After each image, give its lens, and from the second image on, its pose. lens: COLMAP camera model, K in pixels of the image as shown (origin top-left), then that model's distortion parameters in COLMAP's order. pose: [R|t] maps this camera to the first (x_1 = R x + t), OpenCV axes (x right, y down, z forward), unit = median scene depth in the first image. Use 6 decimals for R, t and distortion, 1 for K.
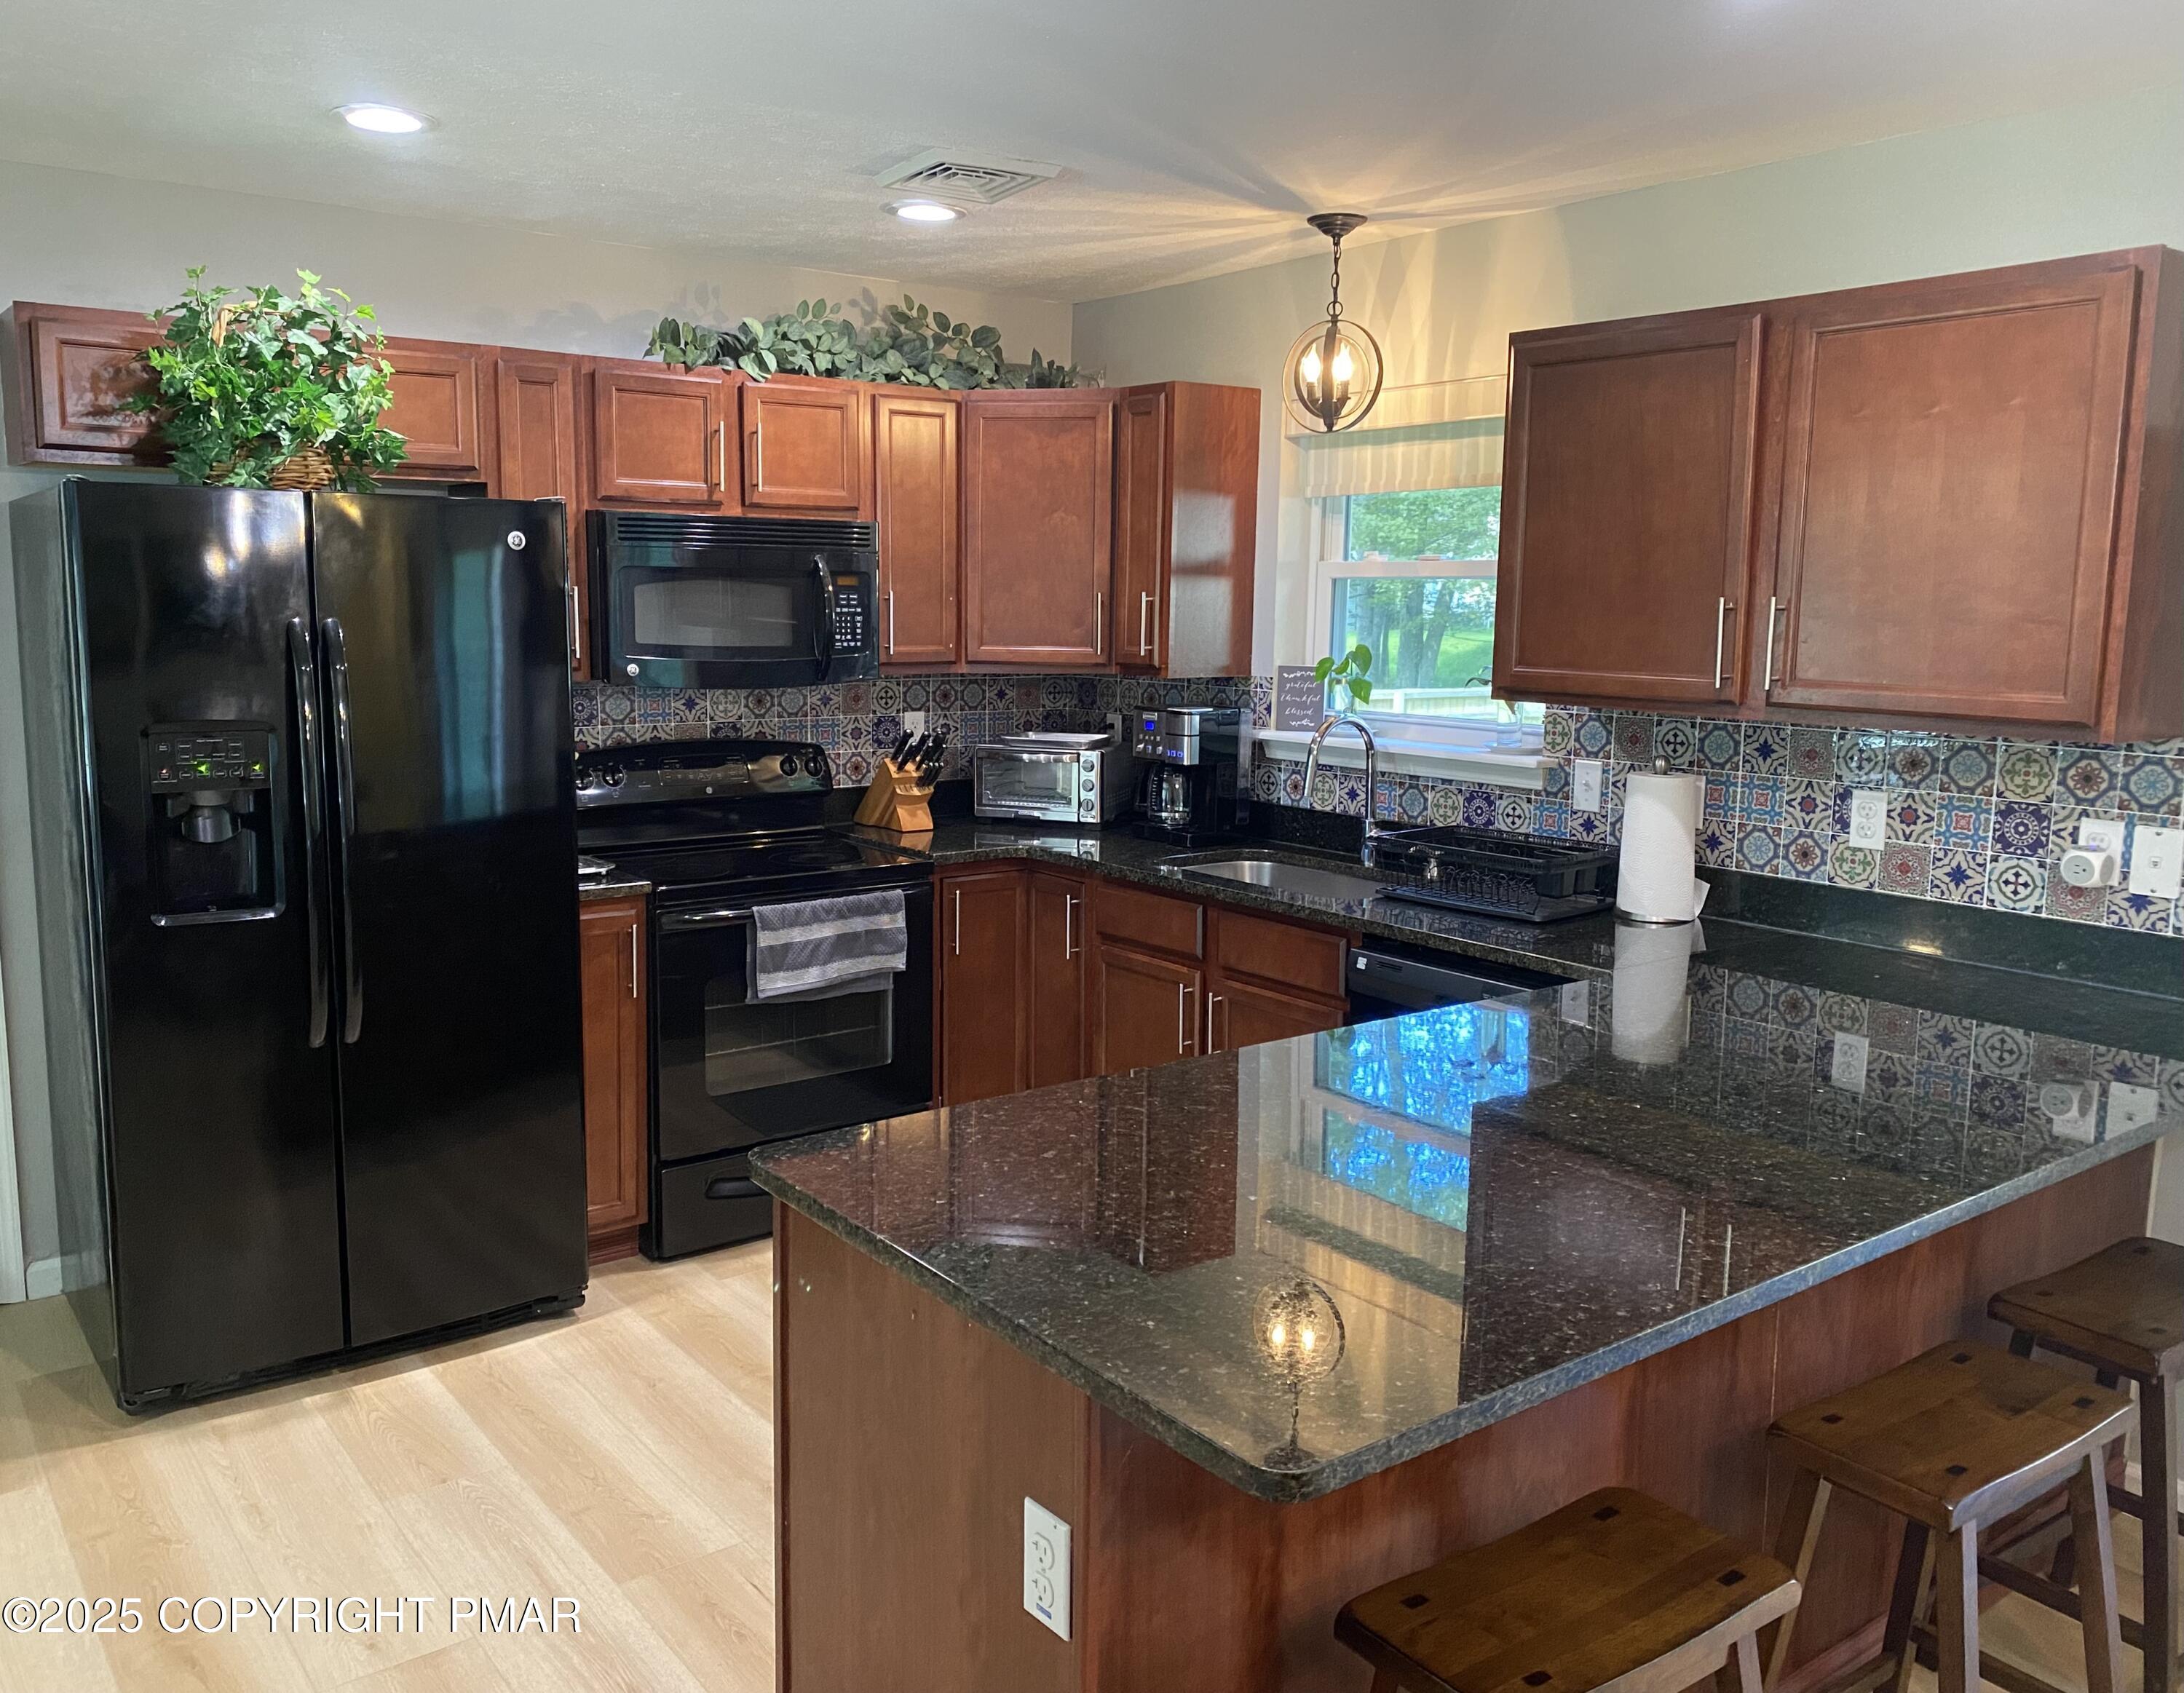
lens RADIAL K [[1741.4, 0, 1074.9], [0, 1741.4, 866.3], [0, 0, 1]] dist [-0.031406, -0.020553]
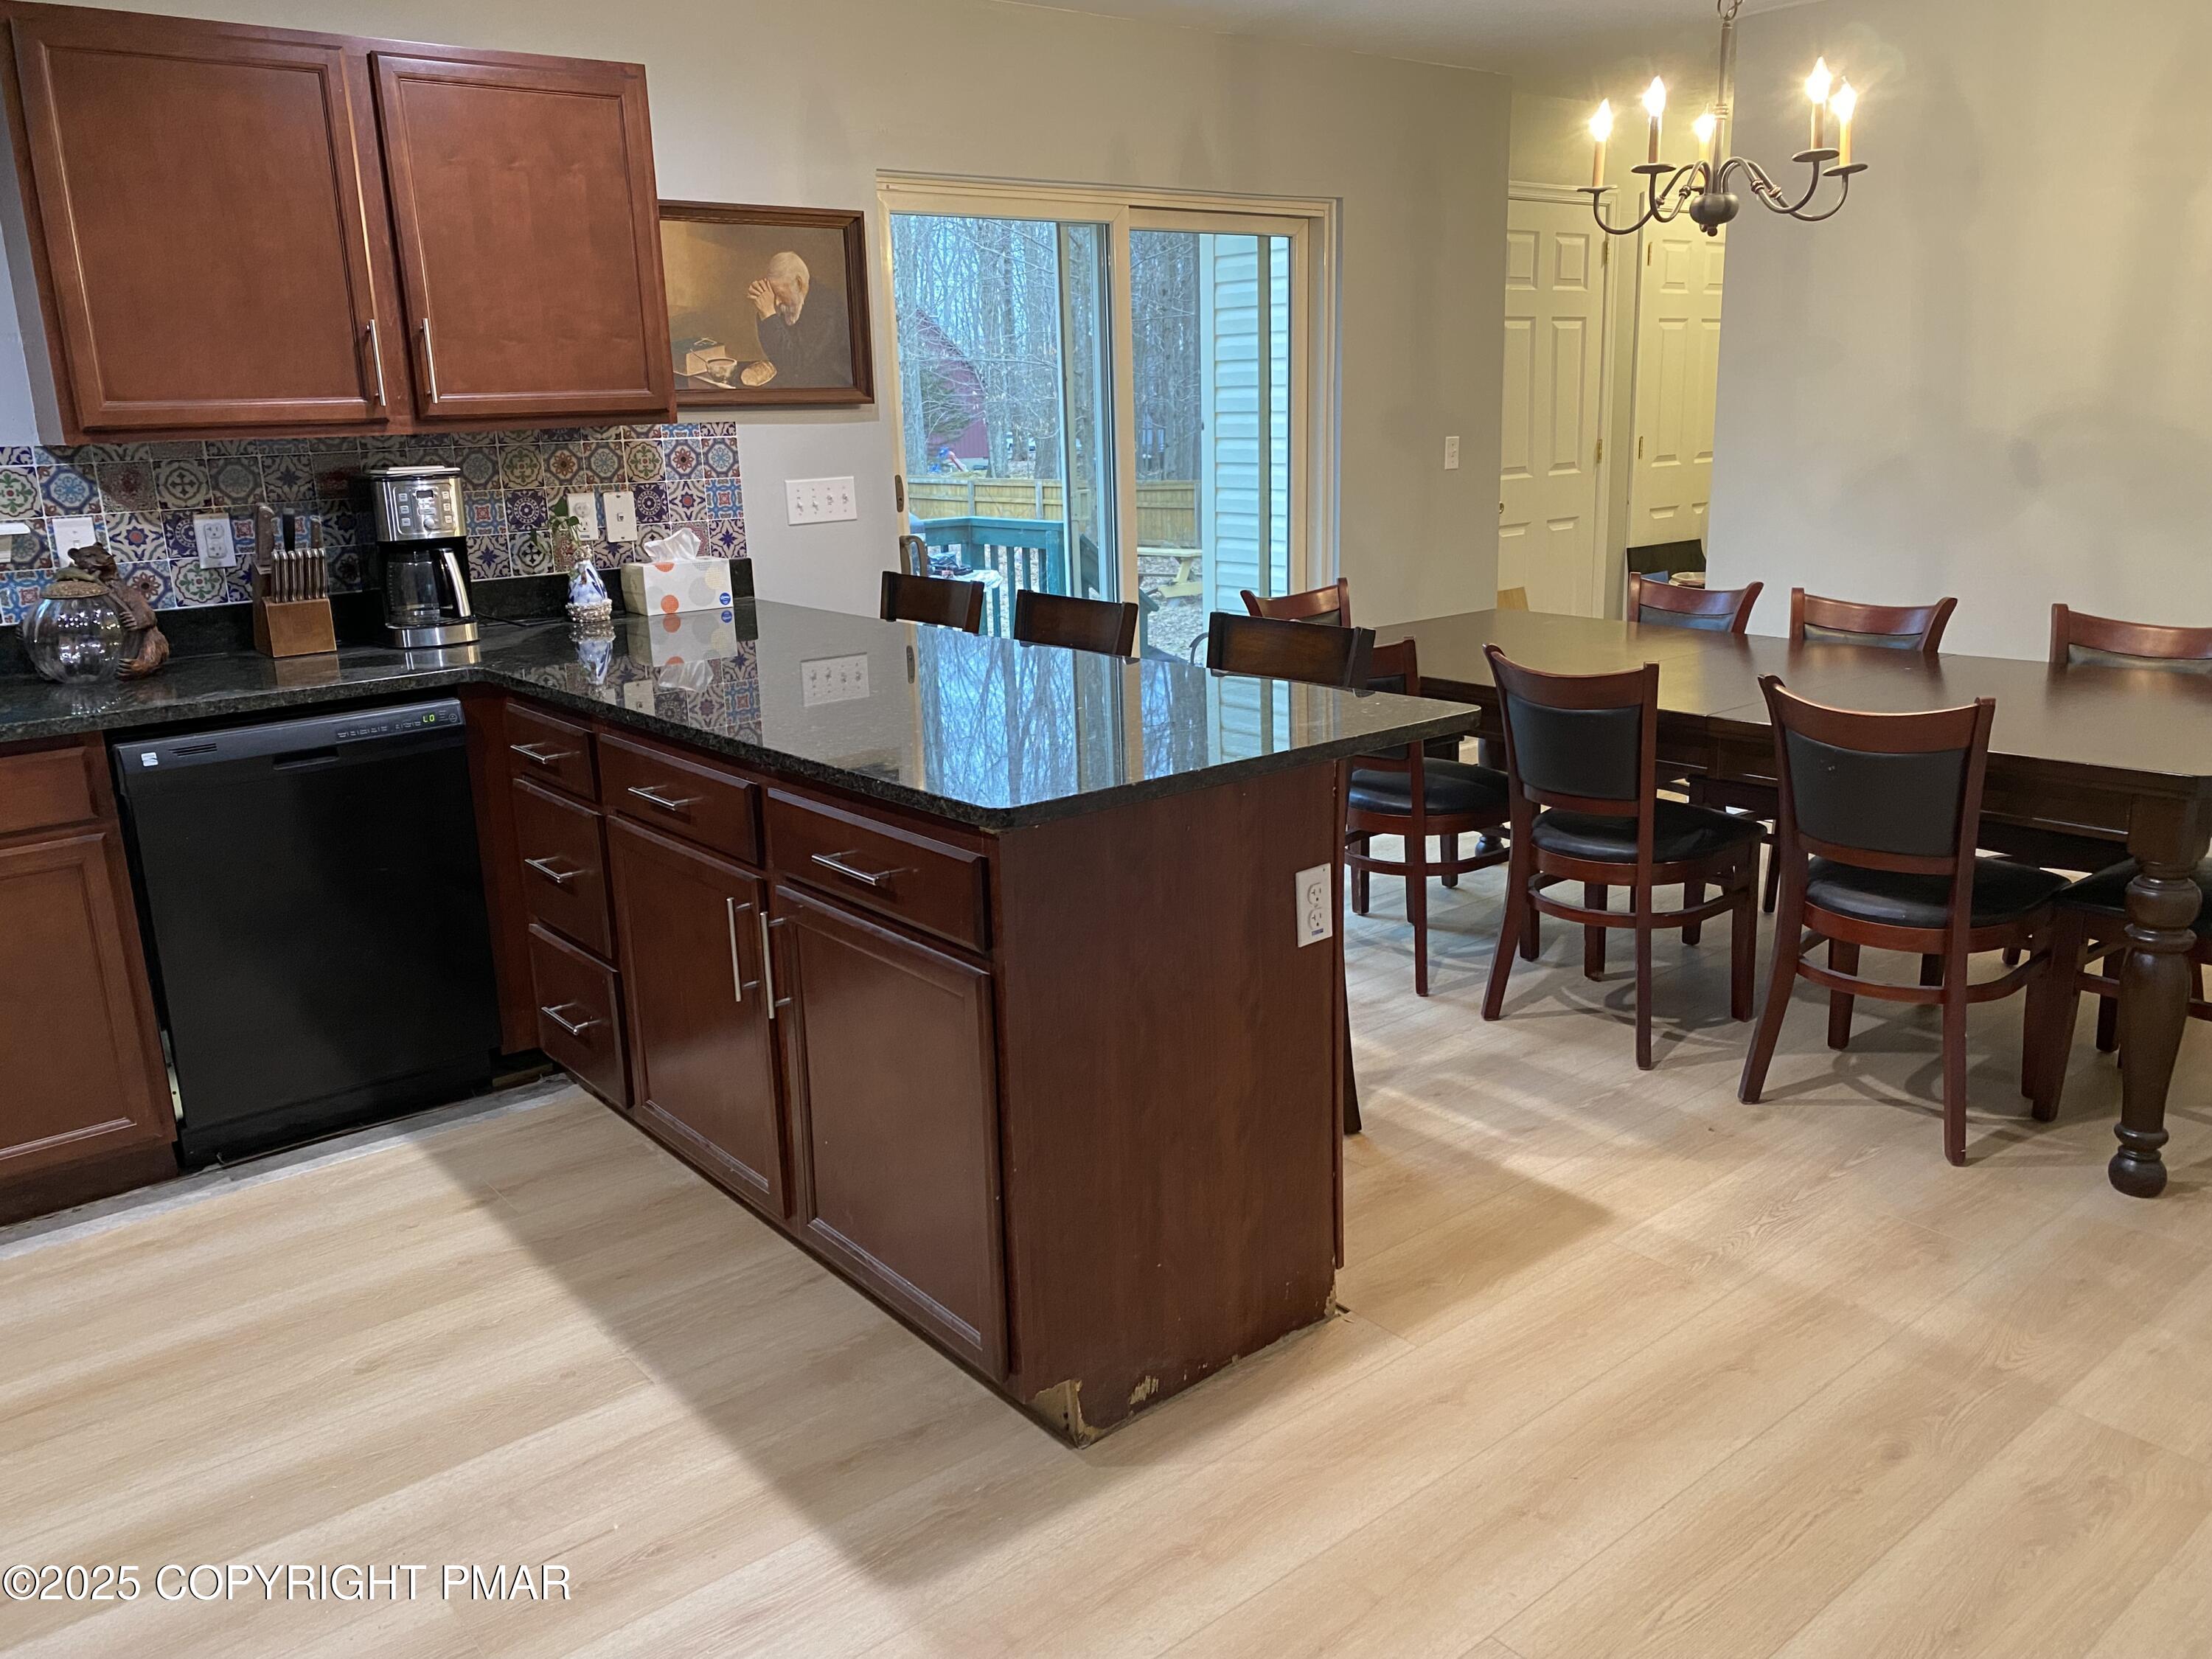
lens RADIAL K [[1680.2, 0, 1123.9], [0, 1680.2, 821.4], [0, 0, 1]] dist [0.022006, -0.023233]
pose [[-0.064323, -0.250884, 0.965878, -0.694851], [0.187589, 0.947588, 0.258625, -0.039827], [-0.980139, 0.197824, -0.013888, 0.568367]]
